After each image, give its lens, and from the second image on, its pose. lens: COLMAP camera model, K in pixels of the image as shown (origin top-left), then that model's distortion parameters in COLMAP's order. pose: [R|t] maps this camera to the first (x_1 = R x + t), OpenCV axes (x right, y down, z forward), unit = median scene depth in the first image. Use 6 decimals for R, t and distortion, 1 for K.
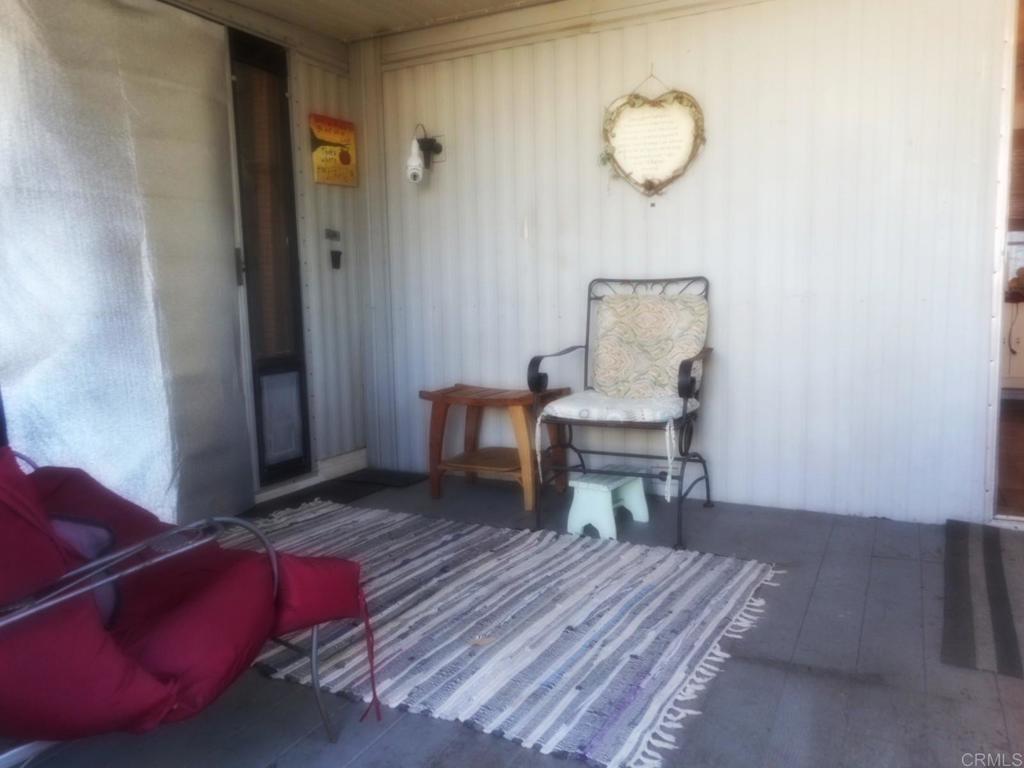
lens RADIAL K [[769.9, 0, 512.0], [0, 769.9, 384.0], [0, 0, 1]] dist [0.003750, -0.000944]
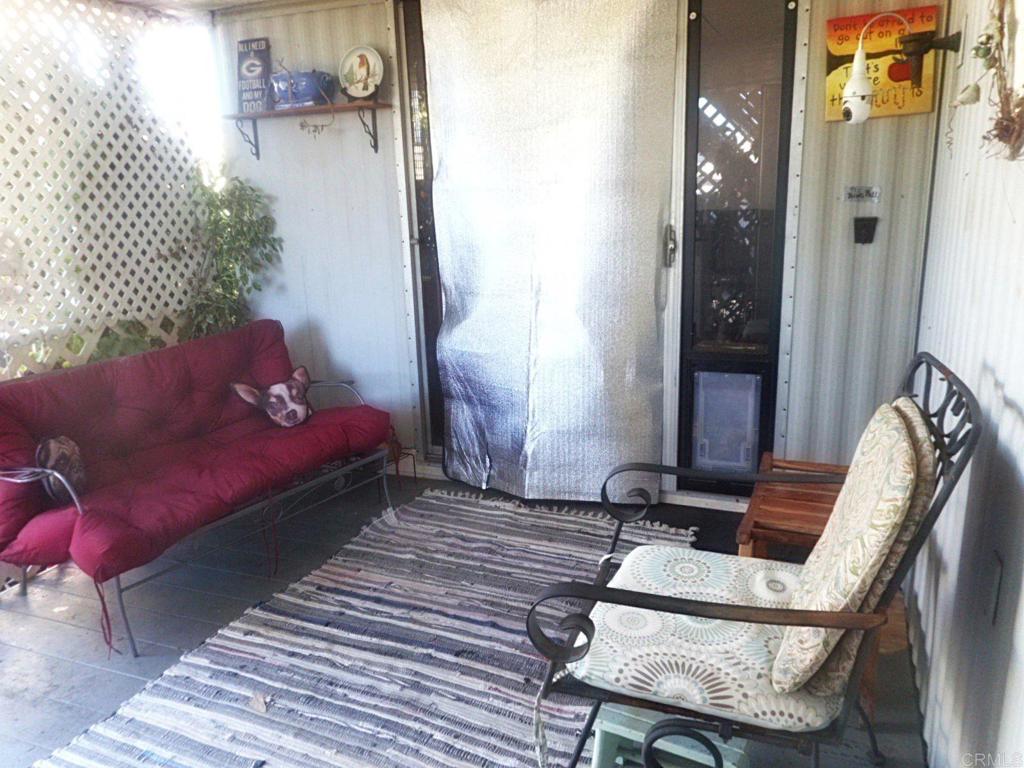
lens RADIAL K [[769.9, 0, 512.0], [0, 769.9, 384.0], [0, 0, 1]] dist [0.003750, -0.000944]
pose [[0.097245, 0.267659, -0.958594, 0.659087], [-0.085028, 0.961872, 0.259949, -0.274644], [0.991622, 0.056228, 0.116296, 0.933418]]
